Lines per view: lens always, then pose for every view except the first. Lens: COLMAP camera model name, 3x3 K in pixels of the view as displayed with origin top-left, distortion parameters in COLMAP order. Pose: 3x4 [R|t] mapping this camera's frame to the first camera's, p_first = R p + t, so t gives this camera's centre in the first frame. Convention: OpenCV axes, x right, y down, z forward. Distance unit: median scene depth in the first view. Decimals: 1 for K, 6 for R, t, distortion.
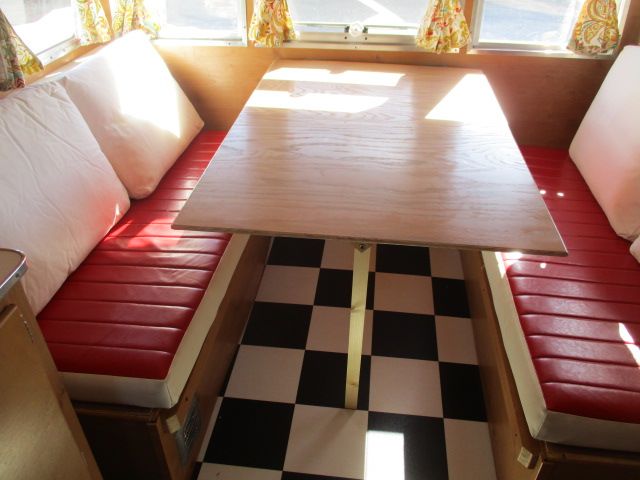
lens RADIAL K [[531.4, 0, 319.1], [0, 531.4, 239.4], [0, 0, 1]] dist [-0.030984, 0.007962]
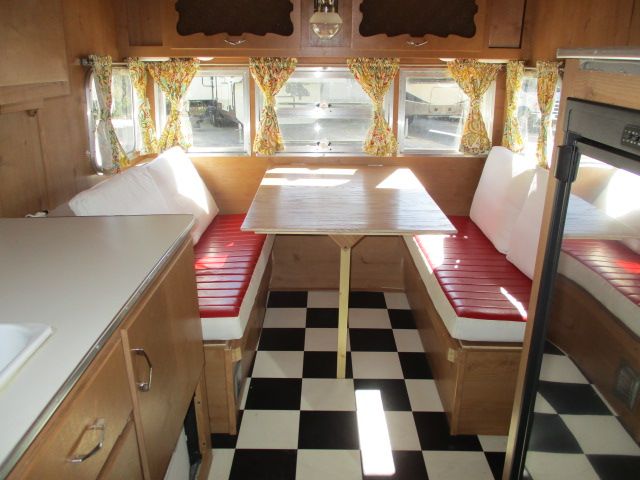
lens RADIAL K [[531.4, 0, 319.8], [0, 531.4, 240.9], [0, 0, 1]] dist [-0.030984, 0.007962]
pose [[0.994213, -0.035651, 0.101342, -0.112640], [0.061175, 0.963325, -0.261270, 0.286499], [-0.088311, 0.265958, 0.959931, -0.412808]]
